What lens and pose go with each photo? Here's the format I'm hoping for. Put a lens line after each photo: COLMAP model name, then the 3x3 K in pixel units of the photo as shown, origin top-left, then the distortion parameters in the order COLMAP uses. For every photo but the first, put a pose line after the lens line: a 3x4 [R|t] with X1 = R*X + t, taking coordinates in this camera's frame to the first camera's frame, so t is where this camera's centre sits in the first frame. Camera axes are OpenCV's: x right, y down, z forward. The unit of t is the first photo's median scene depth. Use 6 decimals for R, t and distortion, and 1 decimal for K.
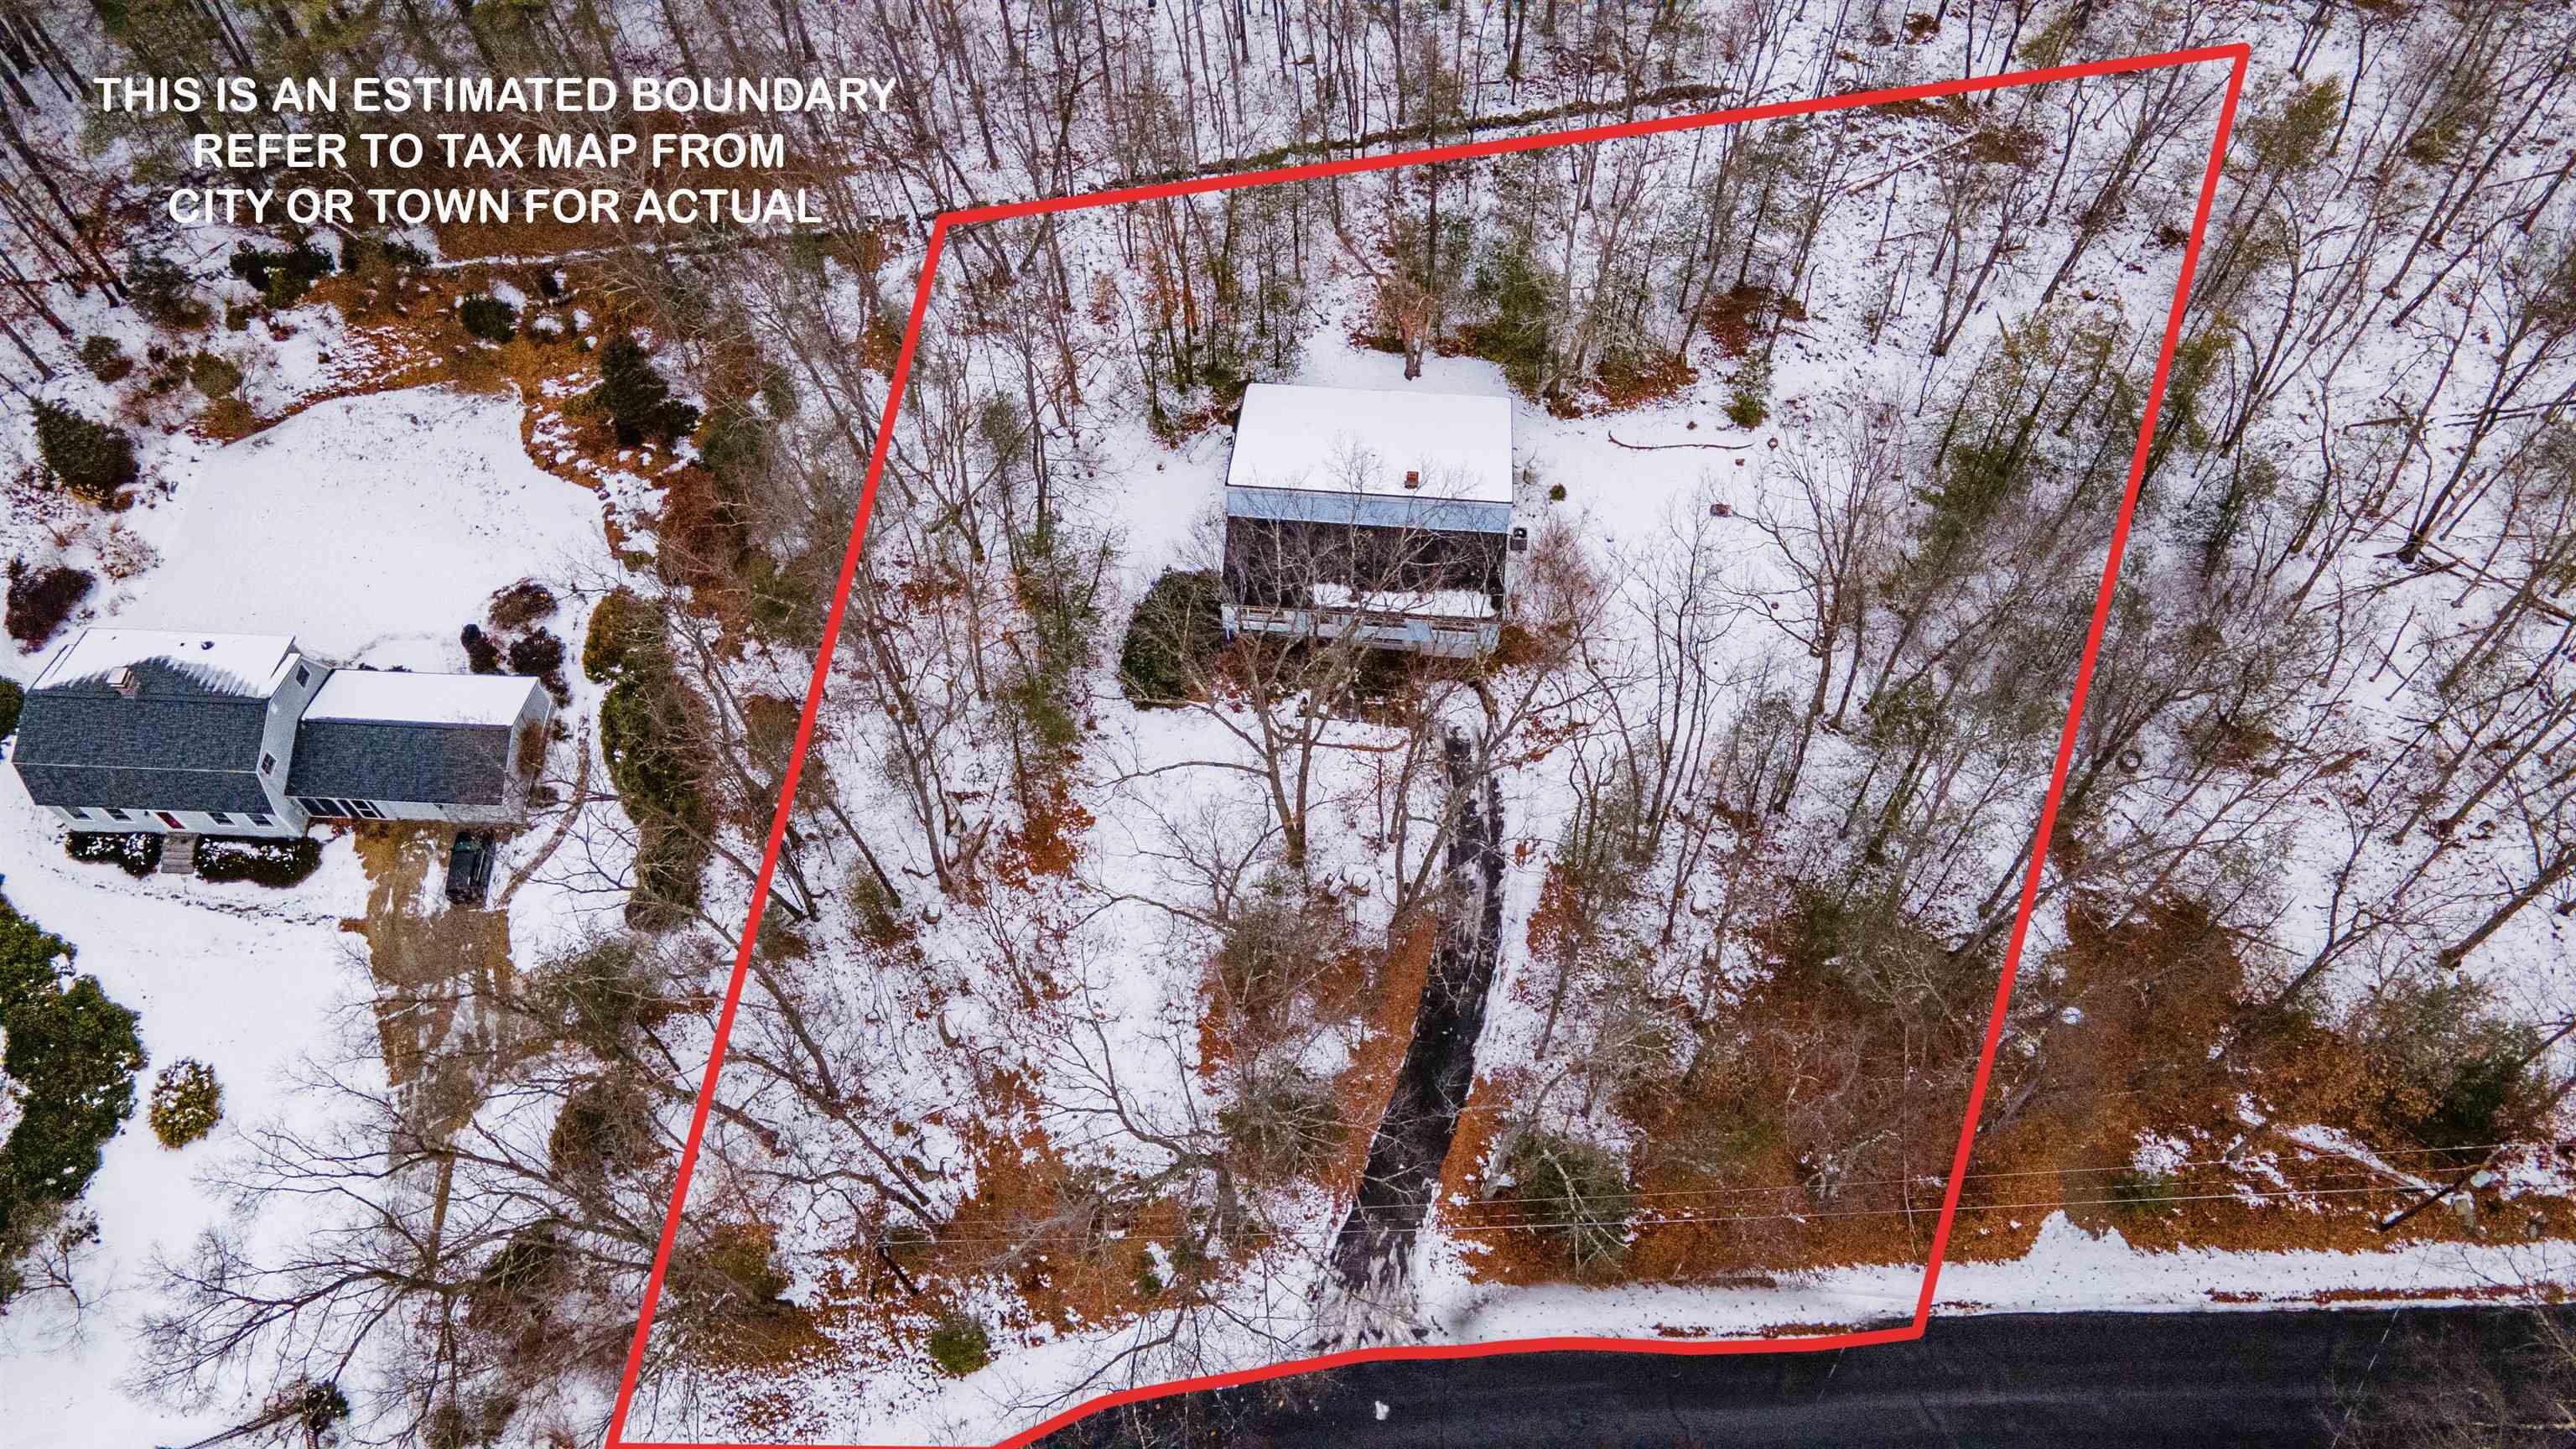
lens RADIAL K [[1851.6, 0, 1298.2], [0, 1851.6, 727.0], [0, 0, 1]] dist [0.018306, 0.037767]
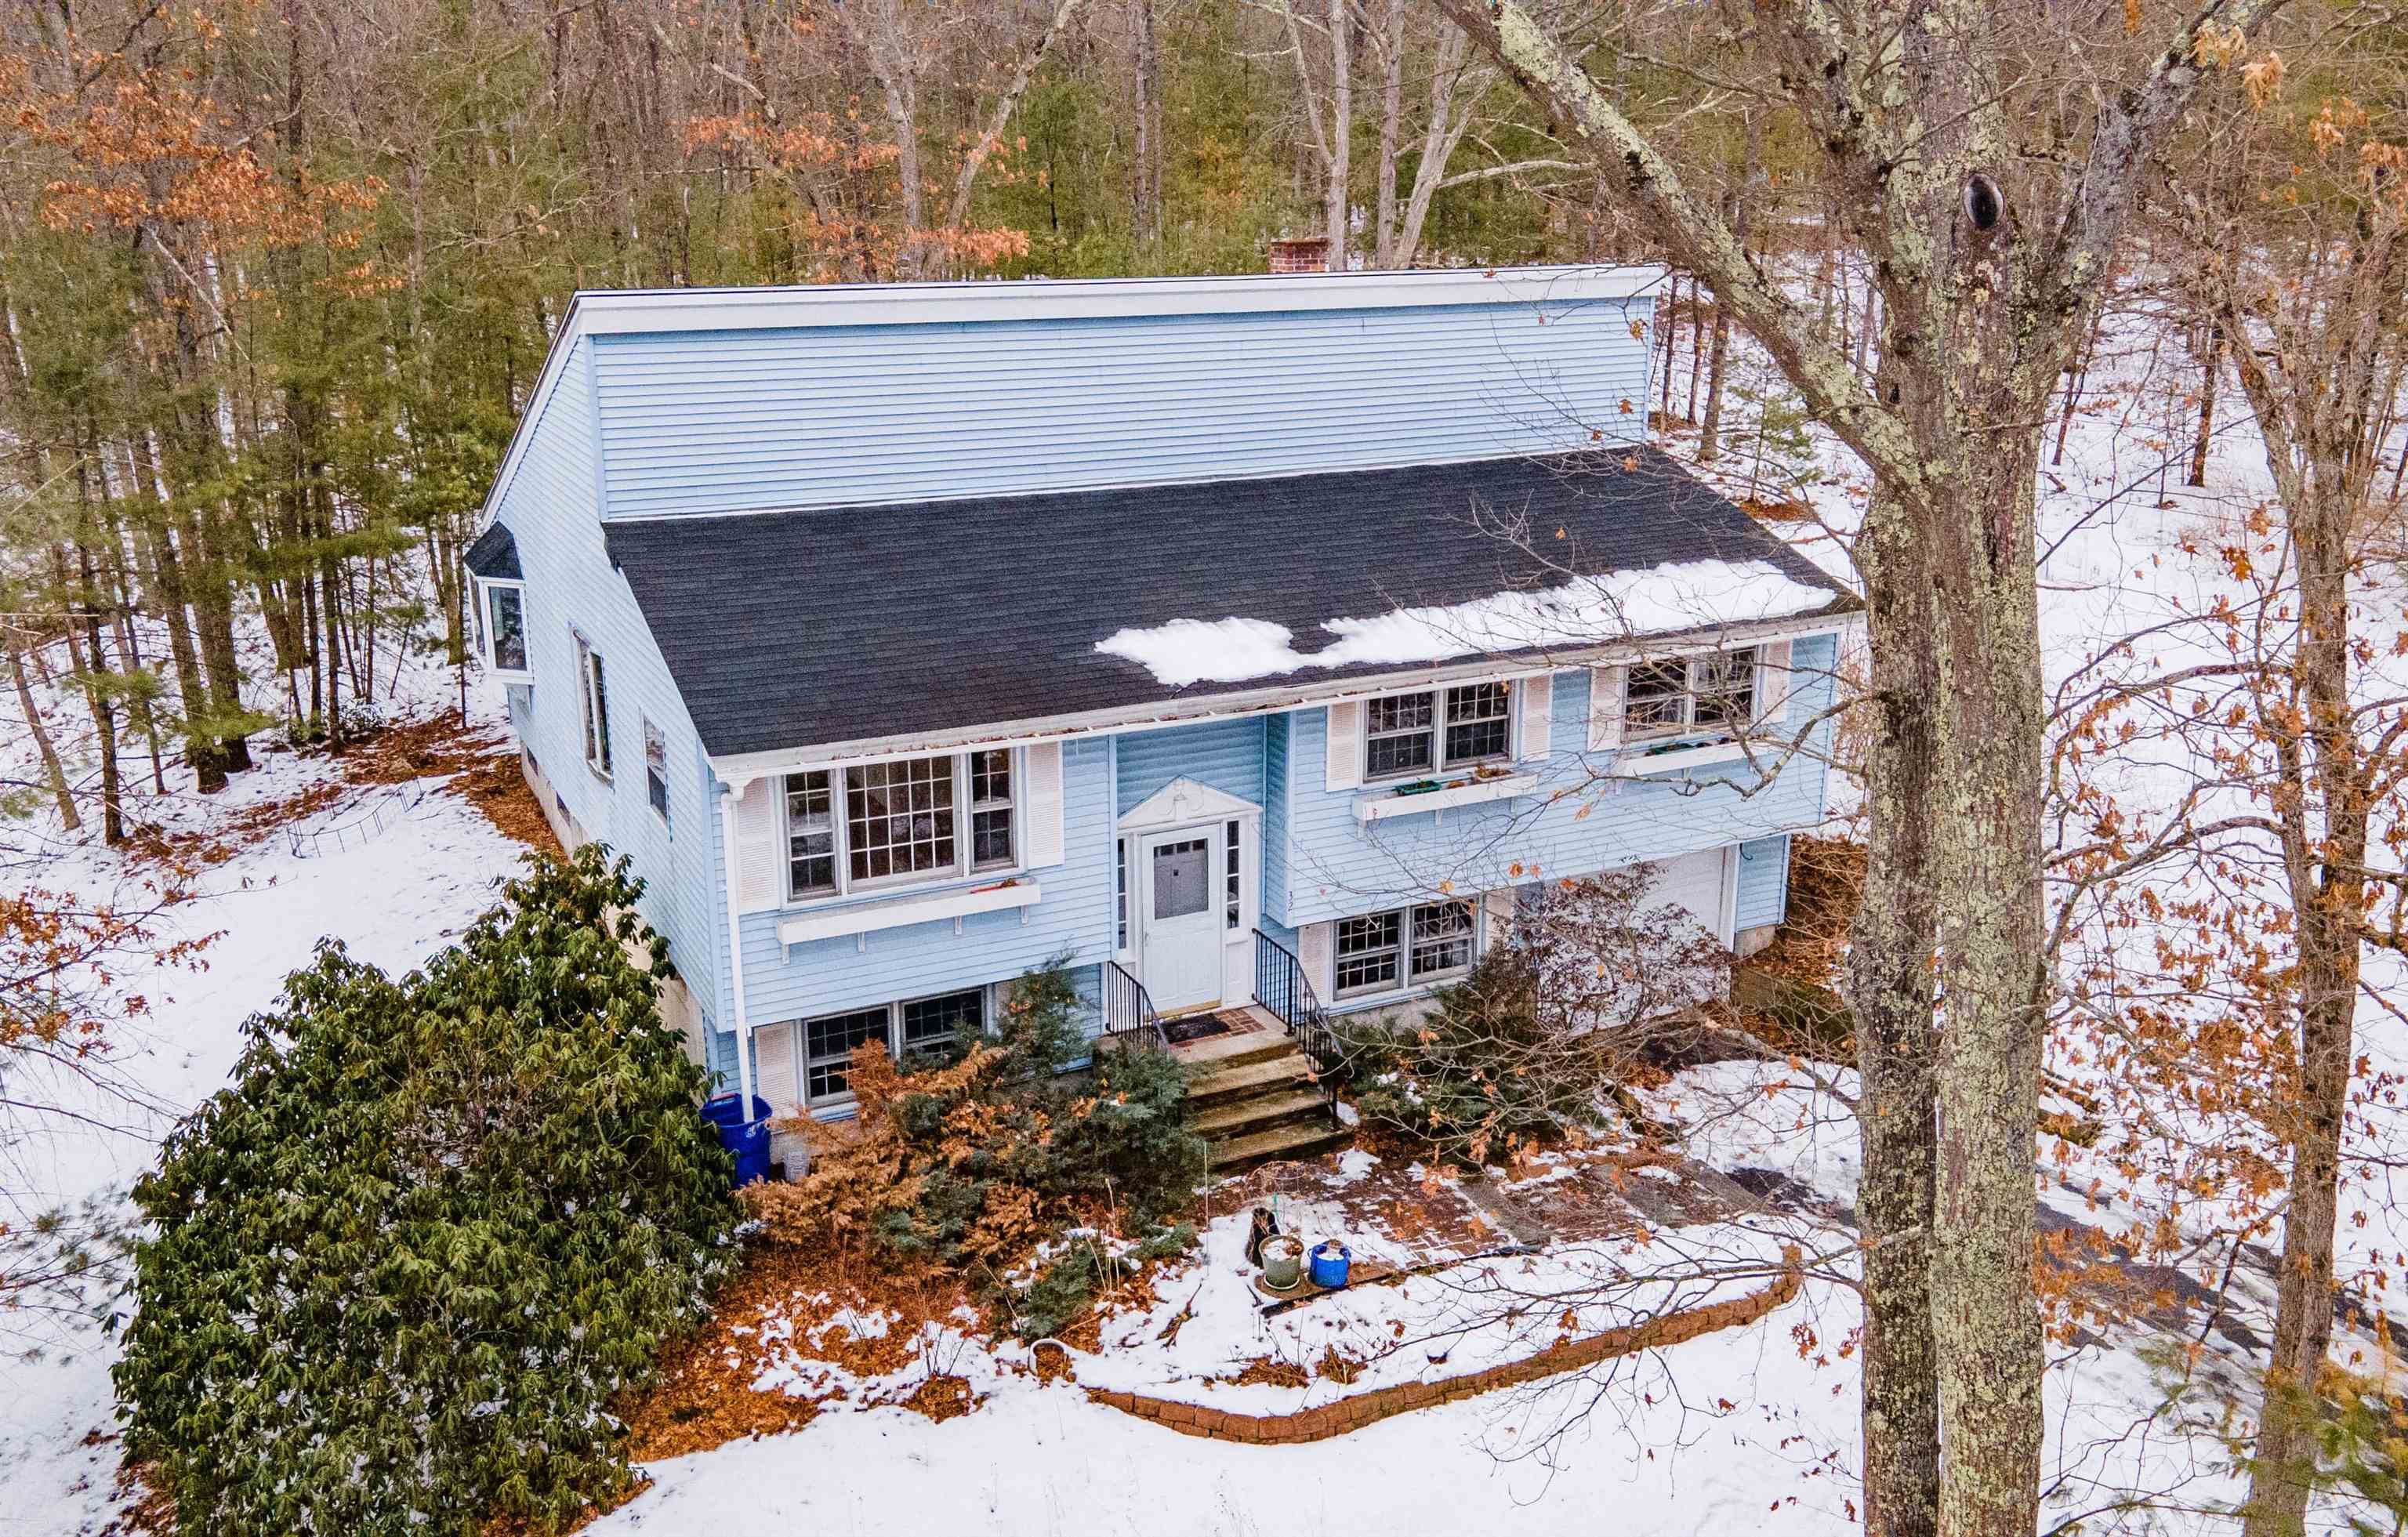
lens RADIAL K [[1969.5, 0, 1204.0], [0, 1969.5, 768.5], [0, 0, 1]] dist [0.029185, -0.002809]
pose [[0.851648, -0.150020, 0.502186, -0.092640], [0.449599, 0.701550, -0.552890, 0.058915], [-0.269364, 0.696650, 0.664922, 0.813437]]
